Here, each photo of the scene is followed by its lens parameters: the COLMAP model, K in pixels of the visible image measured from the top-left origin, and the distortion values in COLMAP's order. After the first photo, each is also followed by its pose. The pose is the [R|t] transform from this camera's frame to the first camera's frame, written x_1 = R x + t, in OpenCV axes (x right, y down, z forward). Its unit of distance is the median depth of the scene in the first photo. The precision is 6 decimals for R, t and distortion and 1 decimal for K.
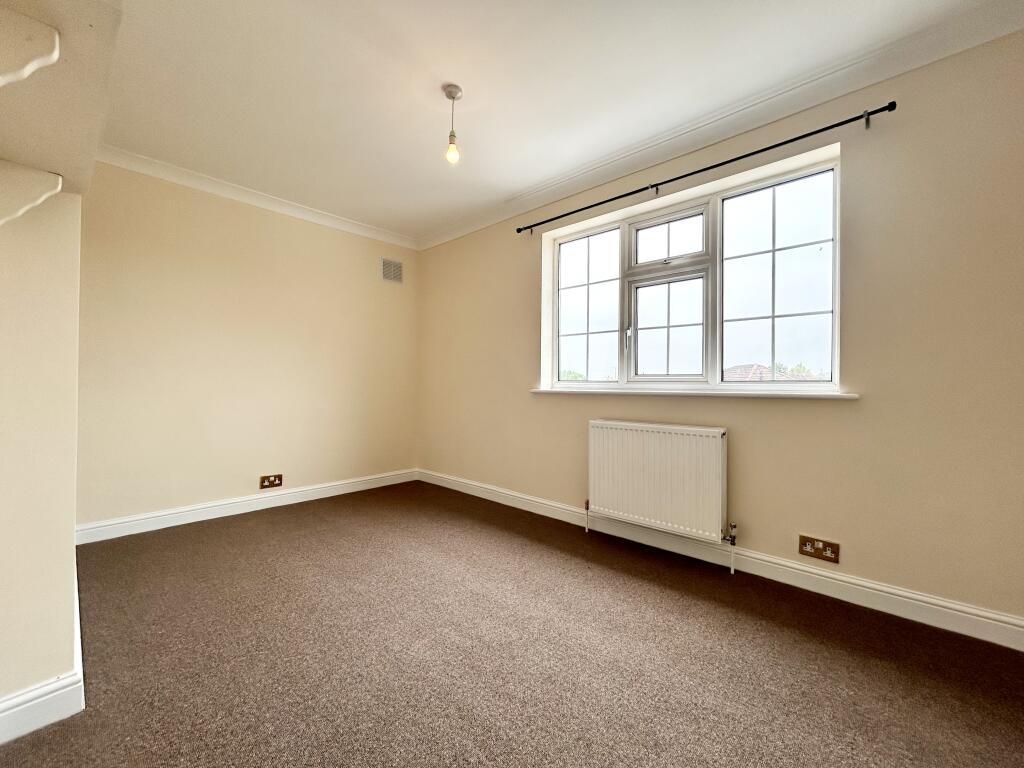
lens RADIAL K [[412.2, 0, 509.1], [0, 412.2, 384.1], [0, 0, 1]] dist [-0.001286, -0.000608]
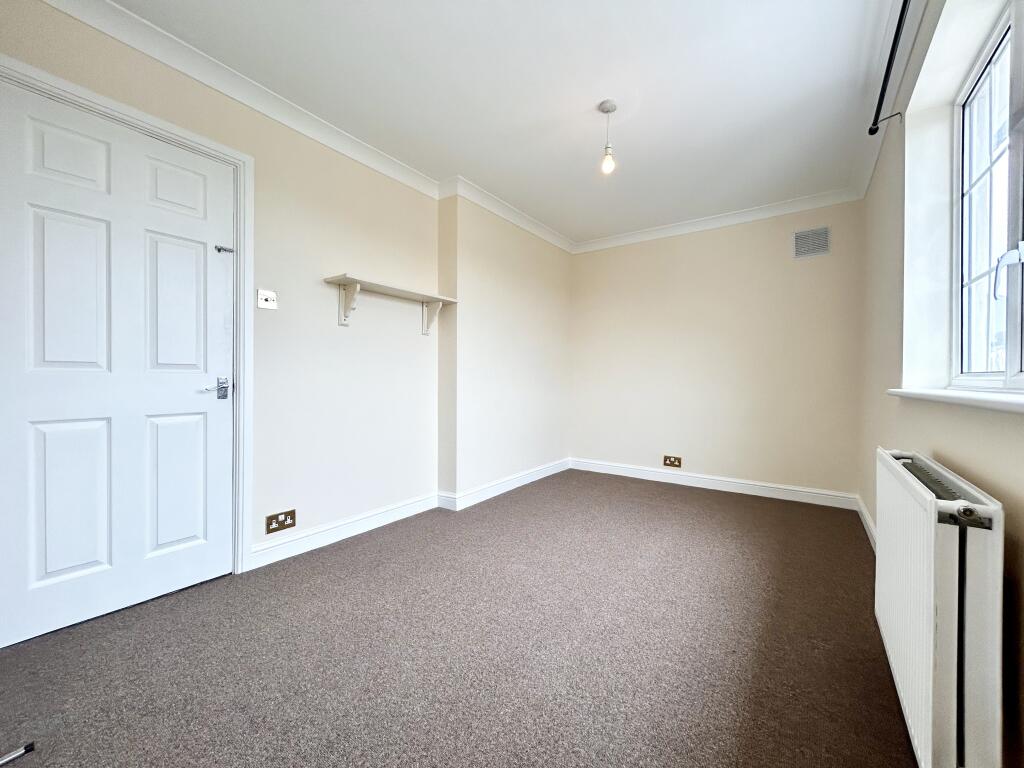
lens RADIAL K [[412.2, 0, 513.7], [0, 412.2, 385.1], [0, 0, 1]] dist [-0.001286, -0.000608]
pose [[0.137066, 0.008387, -0.990526, 0.632728], [-0.004799, 0.999958, 0.007803, 0.006679], [0.990550, 0.003684, 0.137101, 0.434338]]
